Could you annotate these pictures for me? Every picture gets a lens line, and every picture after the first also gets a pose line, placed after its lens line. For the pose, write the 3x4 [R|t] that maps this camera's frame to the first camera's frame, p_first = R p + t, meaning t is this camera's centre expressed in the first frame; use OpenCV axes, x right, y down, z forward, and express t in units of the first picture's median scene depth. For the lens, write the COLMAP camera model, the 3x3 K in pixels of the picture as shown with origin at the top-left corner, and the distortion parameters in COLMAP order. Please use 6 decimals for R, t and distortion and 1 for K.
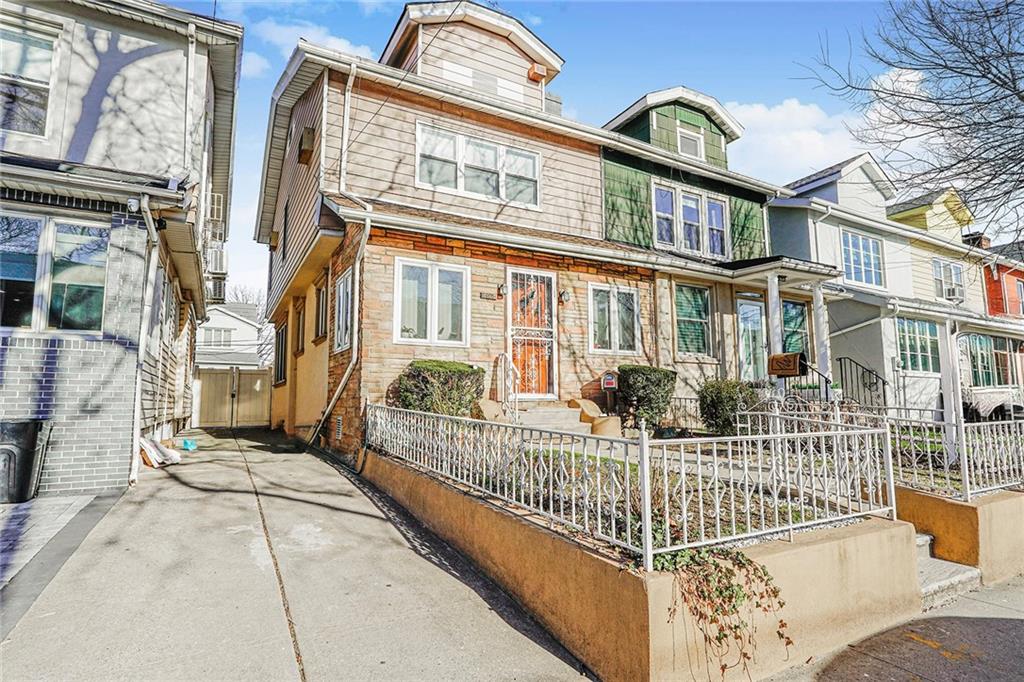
lens RADIAL K [[532.6, 0, 513.4], [0, 532.6, 341.5], [0, 0, 1]] dist [0.001170, 0.003634]
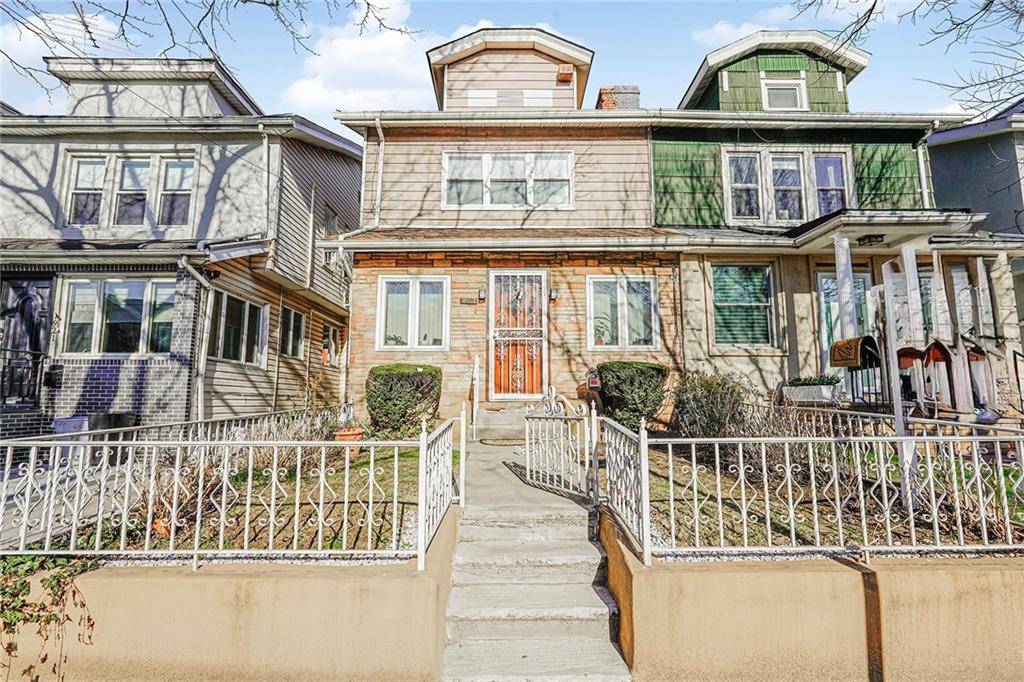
lens RADIAL K [[482.6, 0, 511.1], [0, 482.6, 341.9], [0, 0, 1]] dist [-0.002207, 0.001454]
pose [[0.876653, -0.056186, -0.477832, 0.406503], [0.051408, 0.998411, -0.023082, 0.018228], [0.478370, -0.004329, 0.878148, 0.173278]]
